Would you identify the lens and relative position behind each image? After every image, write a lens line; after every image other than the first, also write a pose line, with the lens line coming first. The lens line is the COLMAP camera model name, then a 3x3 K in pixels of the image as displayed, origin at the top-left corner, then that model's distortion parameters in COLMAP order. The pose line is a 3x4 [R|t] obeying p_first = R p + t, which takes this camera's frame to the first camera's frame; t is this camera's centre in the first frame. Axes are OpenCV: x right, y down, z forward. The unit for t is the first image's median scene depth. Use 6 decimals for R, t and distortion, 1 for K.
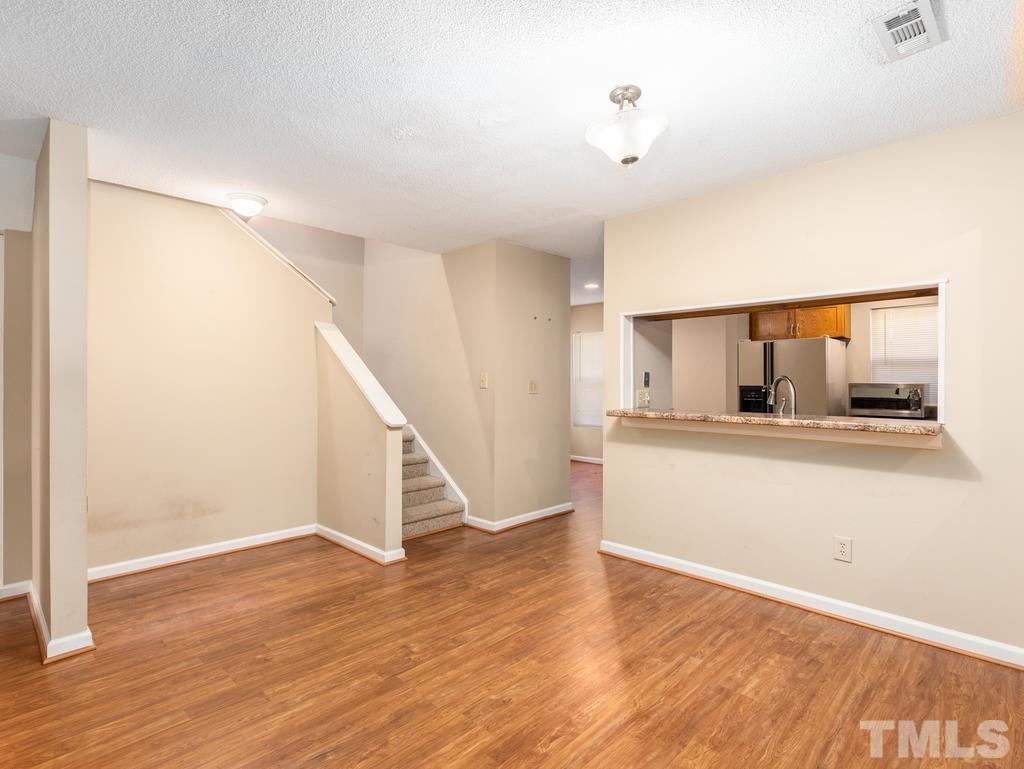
lens RADIAL K [[519.2, 0, 514.5], [0, 519.2, 385.2], [0, 0, 1]] dist [0.002035, -0.001141]
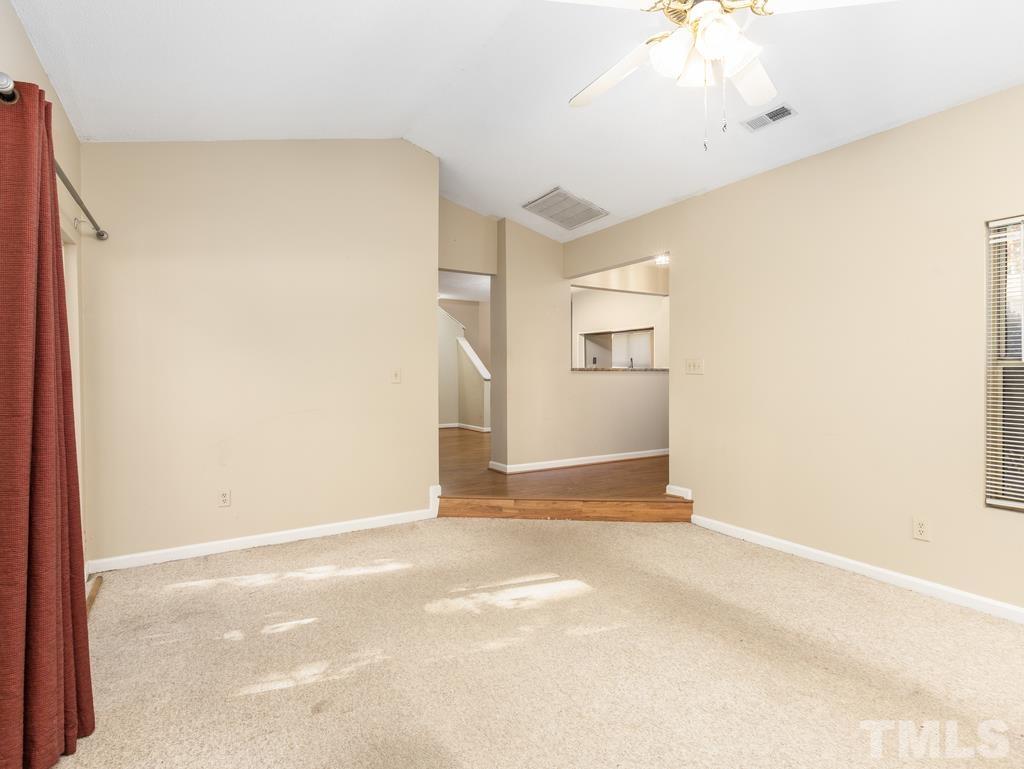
lens RADIAL K [[519.2, 0, 509.4], [0, 519.2, 385.0], [0, 0, 1]] dist [0.002035, -0.001141]
pose [[0.970916, 0.002076, -0.239411, 0.469262], [0.000613, 0.999938, 0.011155, 0.075304], [0.239420, -0.010977, 0.970854, -1.404556]]
